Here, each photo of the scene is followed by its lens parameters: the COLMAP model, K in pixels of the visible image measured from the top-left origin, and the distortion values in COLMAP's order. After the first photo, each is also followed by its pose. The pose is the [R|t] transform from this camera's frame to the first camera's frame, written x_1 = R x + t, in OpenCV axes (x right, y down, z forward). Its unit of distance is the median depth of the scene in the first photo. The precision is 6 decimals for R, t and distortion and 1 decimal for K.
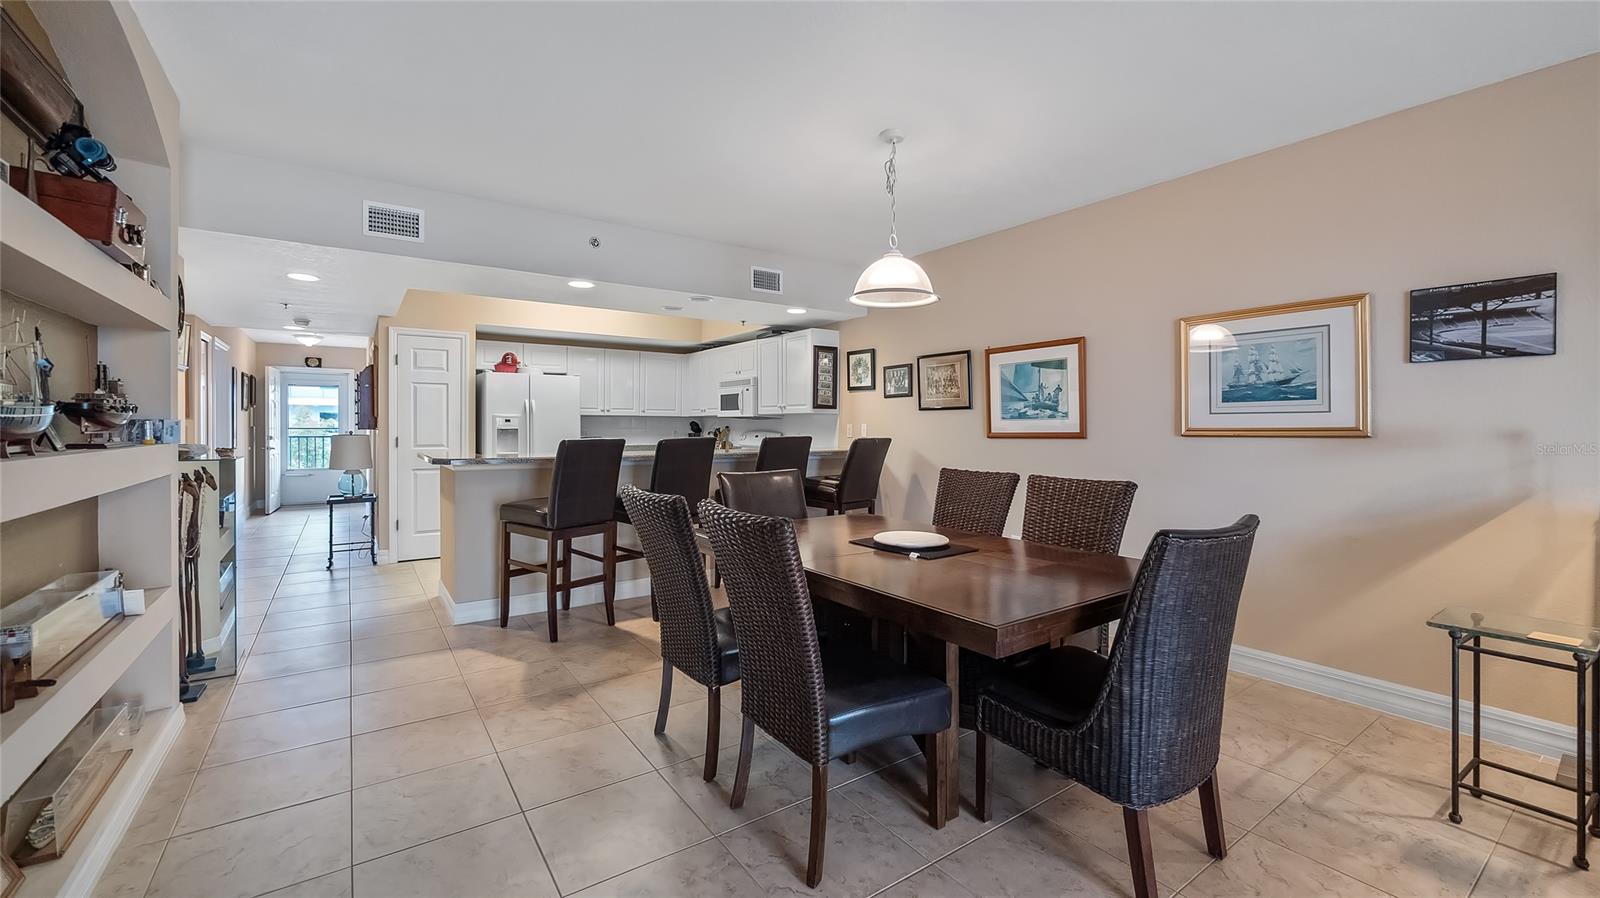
lens RADIAL K [[650.9, 0, 787.3], [0, 650.9, 430.6], [0, 0, 1]] dist [-0.003223, -0.000218]
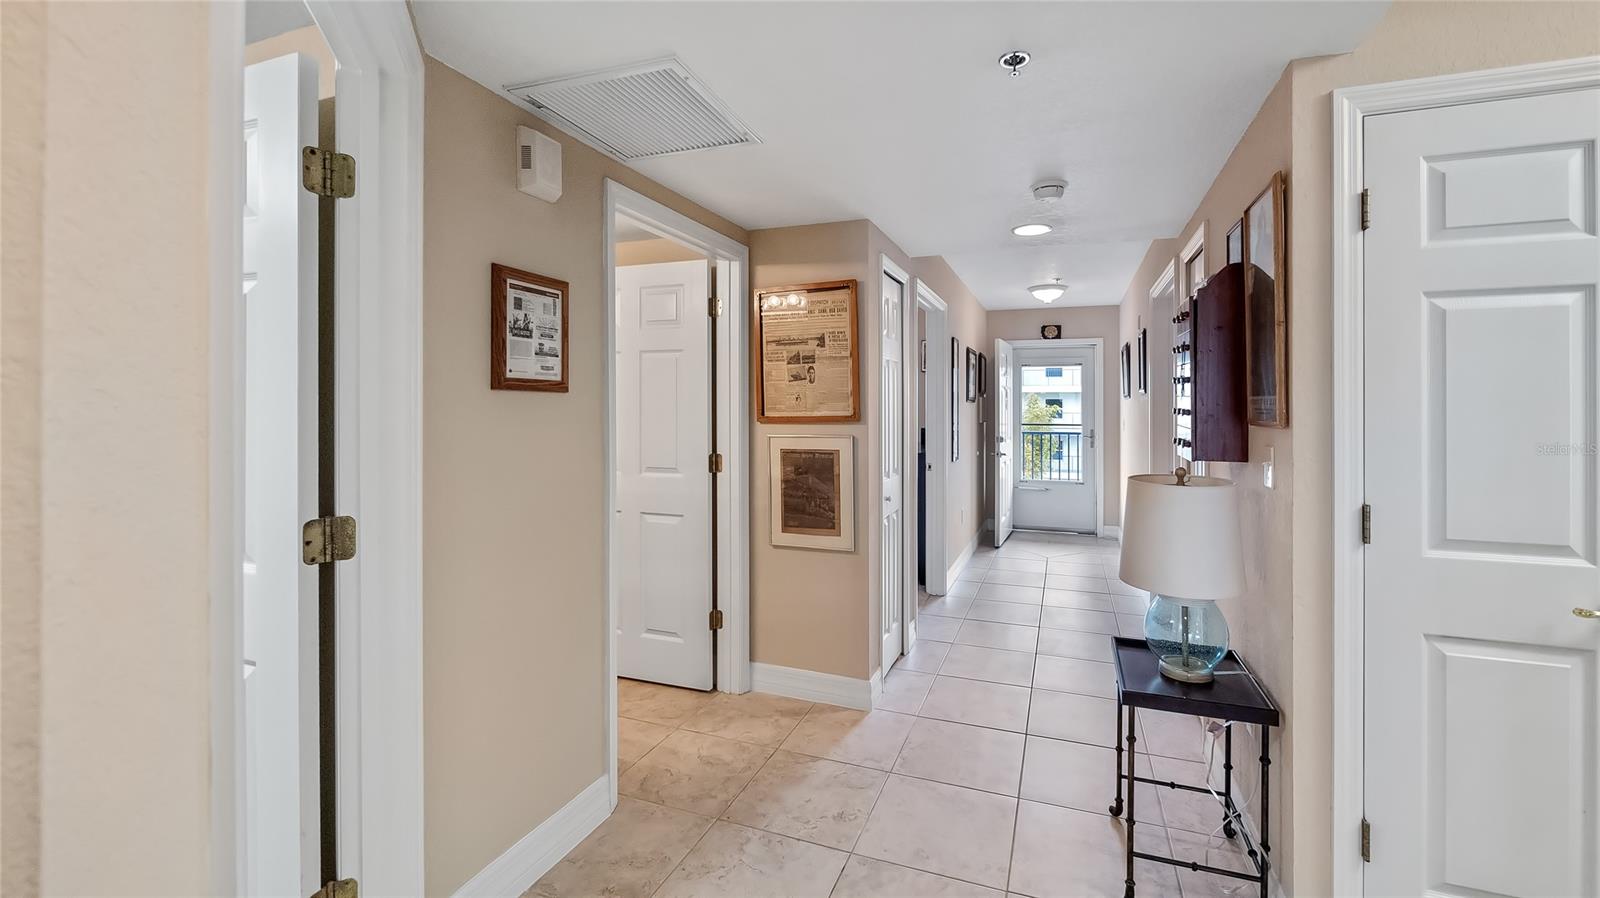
lens RADIAL K [[621.1, 0, 842.5], [0, 621.1, 405.6], [0, 0, 1]] dist [-0.001394, -0.000062]
pose [[0.592670, -0.006986, -0.805415, -0.712104], [-0.003644, 0.999929, -0.011355, -0.036009], [0.805437, 0.009665, 0.592602, 0.927600]]
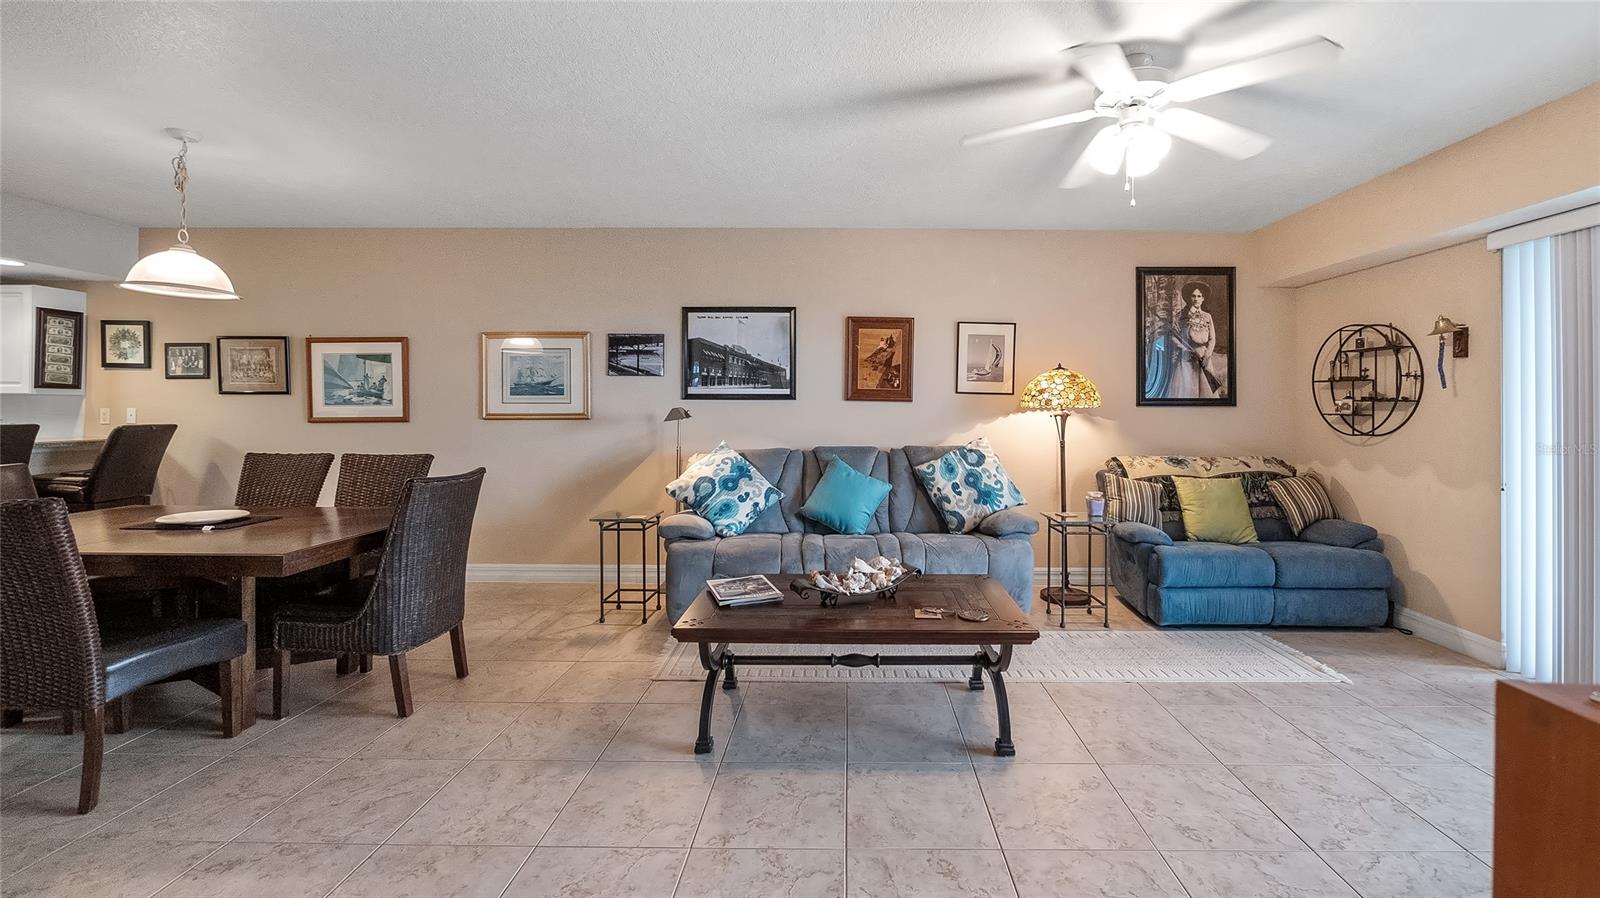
lens RADIAL K [[641.3, 0, 849.1], [0, 641.3, 405.8], [0, 0, 1]] dist [-0.004034, -0.000414]
pose [[0.563406, 0.004372, 0.826169, -0.055468], [0.001933, 0.999976, -0.006610, -0.007920], [-0.826178, 0.005321, 0.563384, -0.319773]]
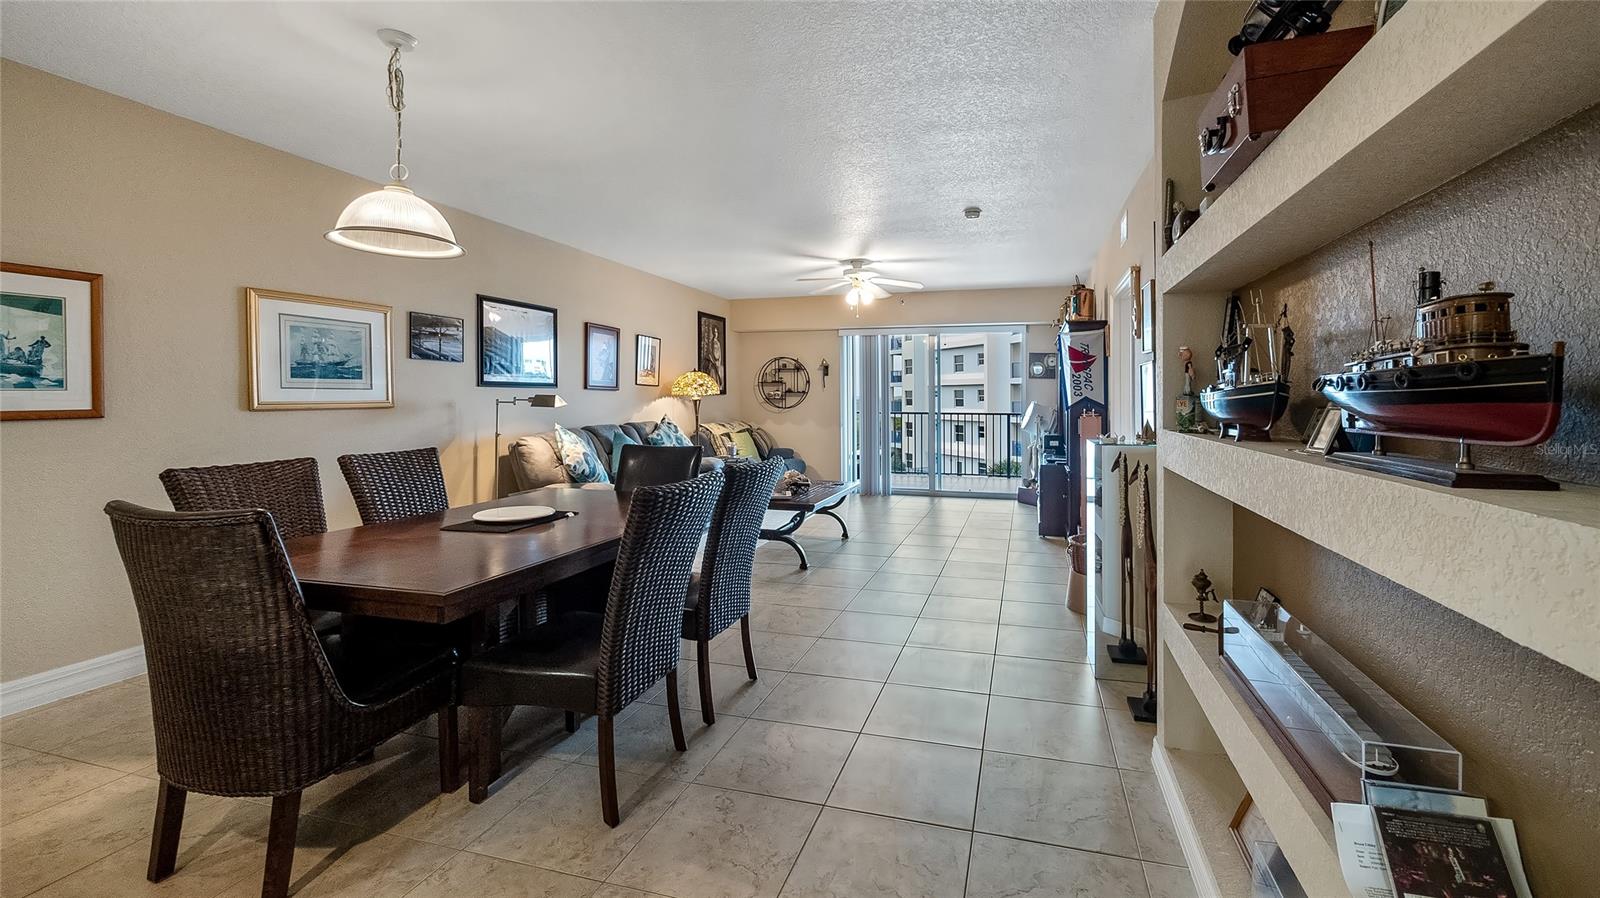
lens RADIAL K [[651.8, 0, 852.0], [0, 651.8, 404.0], [0, 0, 1]] dist [-0.000288, 0.000001]
pose [[-0.653054, -0.010864, 0.757233, -0.585965], [0.000413, 0.999892, 0.014702, -0.012605], [-0.757311, 0.009914, -0.652979, 0.802810]]
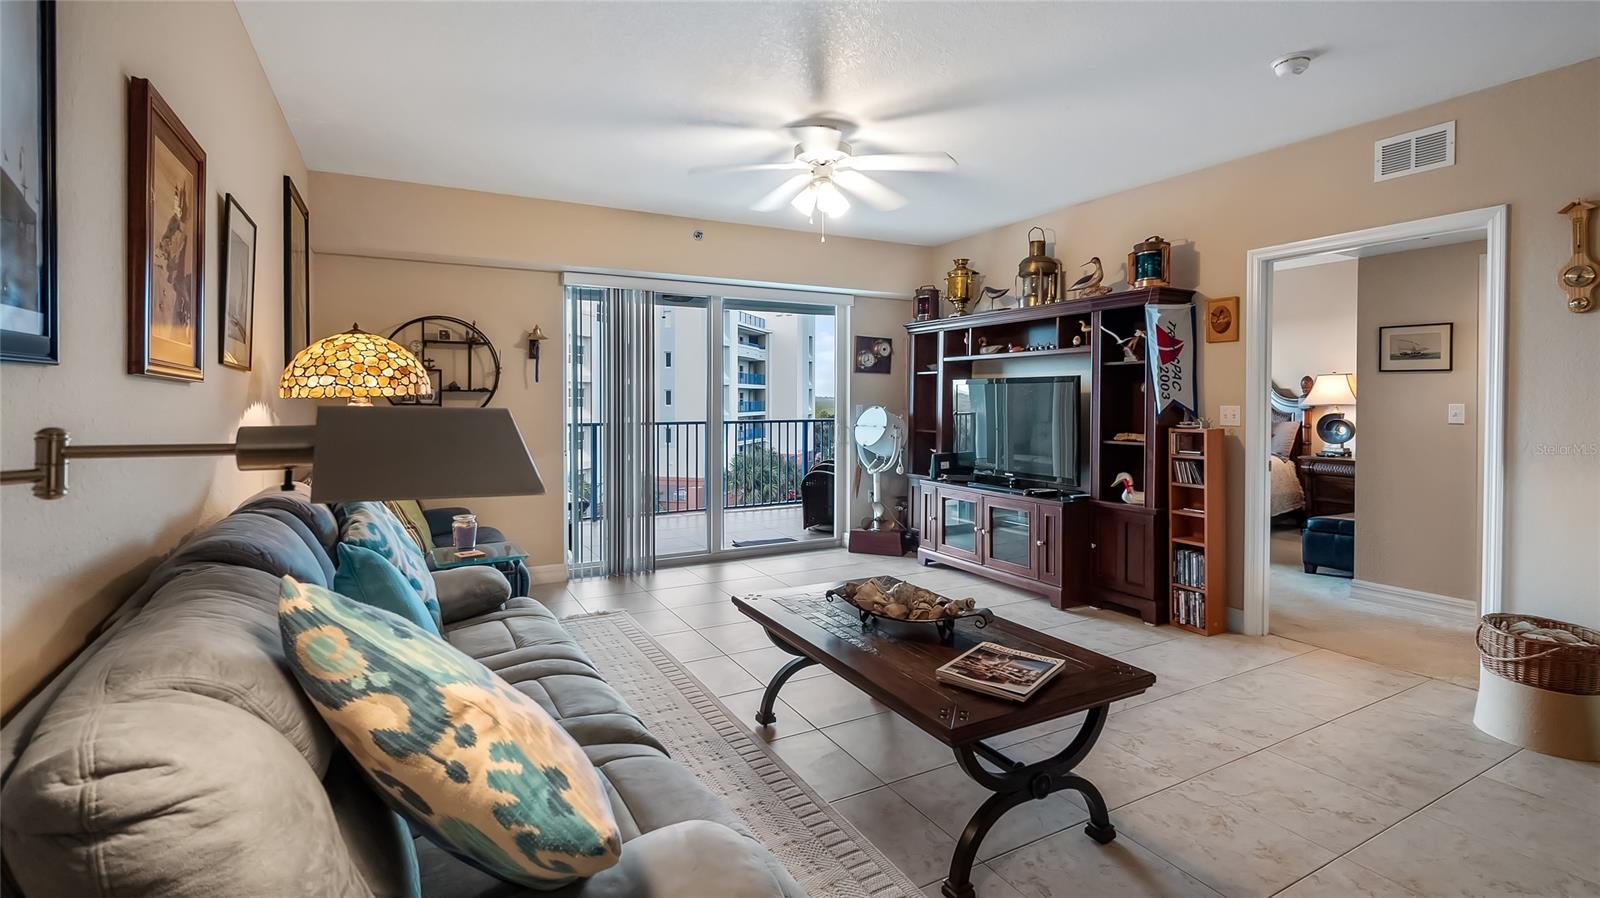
lens RADIAL K [[716.7, 0, 796.8], [0, 716.7, 407.8], [0, 0, 1]] dist [0.003766, 0.000212]
pose [[-0.994793, -0.003242, 0.101863, 0.513451], [-0.001320, 0.999820, 0.018935, -0.015022], [-0.101906, 0.018702, -0.994618, 0.625795]]
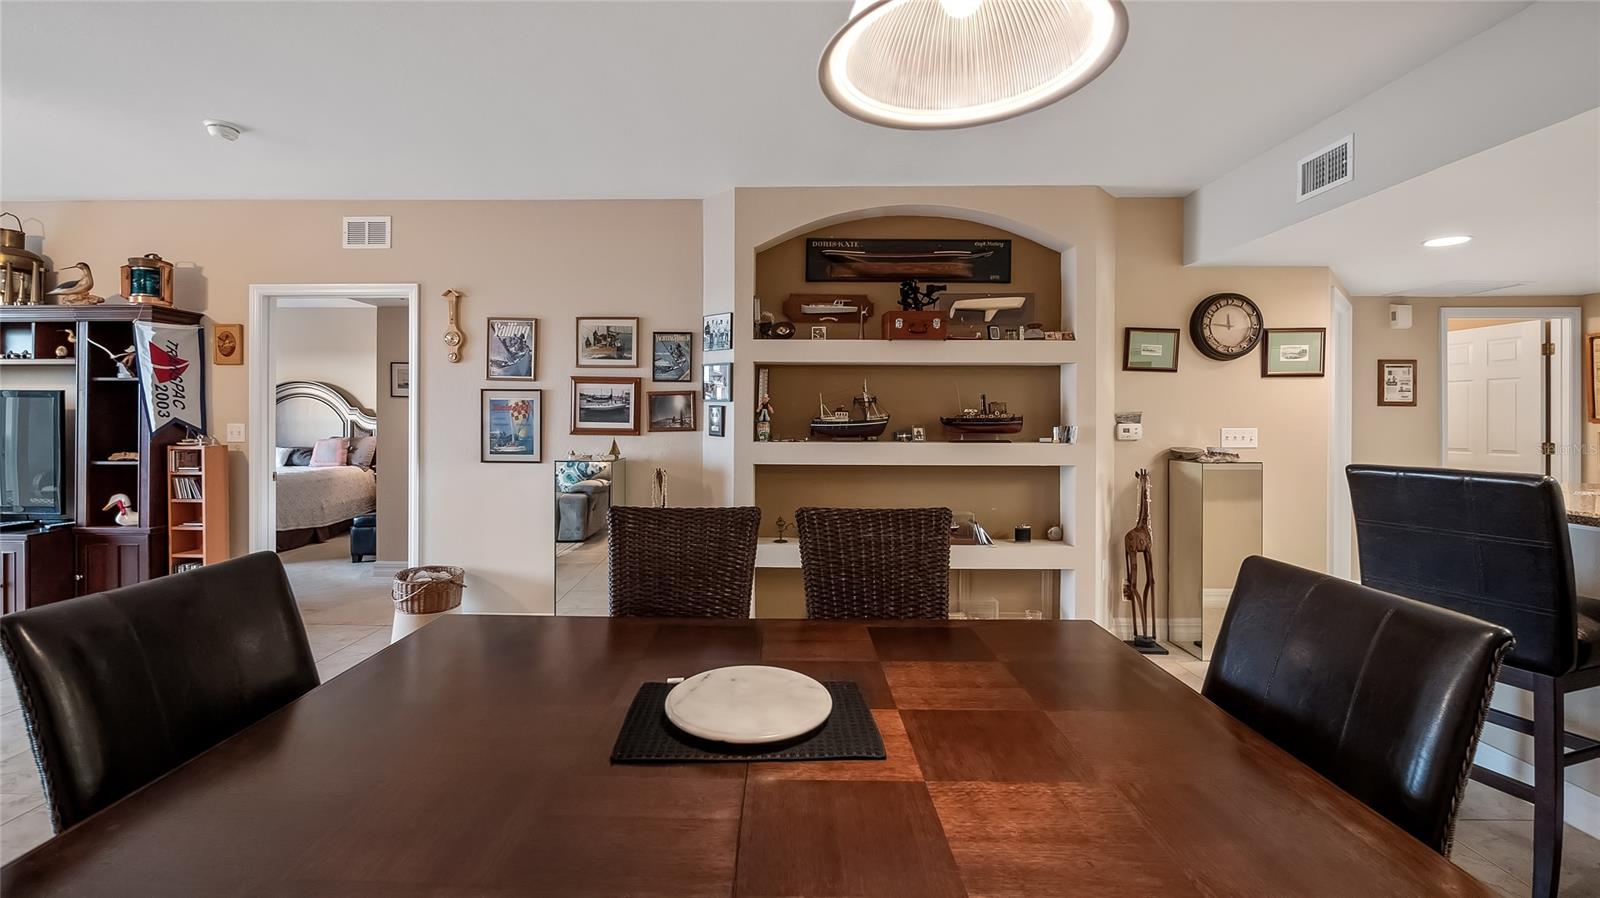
lens RADIAL K [[655.4, 0, 768.4], [0, 655.4, 417.4], [0, 0, 1]] dist [-0.000776, -0.000196]
pose [[-0.589944, -0.007207, -0.807412, 0.348130], [-0.011478, 0.999934, -0.000539, -0.017917], [0.807363, 0.008949, -0.589988, 0.801858]]
